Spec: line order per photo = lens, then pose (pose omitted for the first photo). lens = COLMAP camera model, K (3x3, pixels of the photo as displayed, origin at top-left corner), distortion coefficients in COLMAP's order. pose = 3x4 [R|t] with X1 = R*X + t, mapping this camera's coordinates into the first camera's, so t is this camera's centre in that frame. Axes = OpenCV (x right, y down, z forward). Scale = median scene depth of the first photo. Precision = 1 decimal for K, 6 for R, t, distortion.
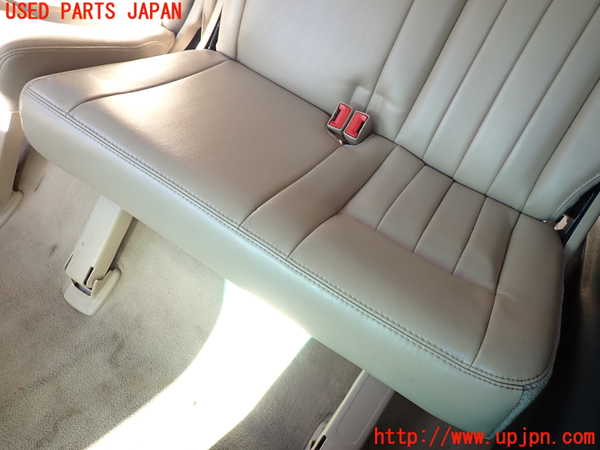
lens RADIAL K [[445.4, 0, 300.0], [0, 445.4, 225.0], [0, 0, 1]] dist [0.009686, 0.002084]
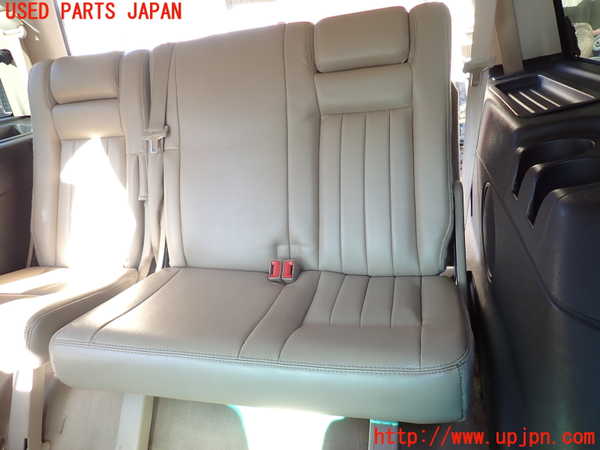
lens RADIAL K [[372.7, 0, 300.0], [0, 372.7, 225.0], [0, 0, 1]] dist [0.000641, -0.000955]
pose [[0.900425, -0.387815, 0.197064, -0.014015], [0.433586, 0.836749, -0.334446, 0.061548], [-0.035190, 0.386587, 0.921581, -0.120029]]
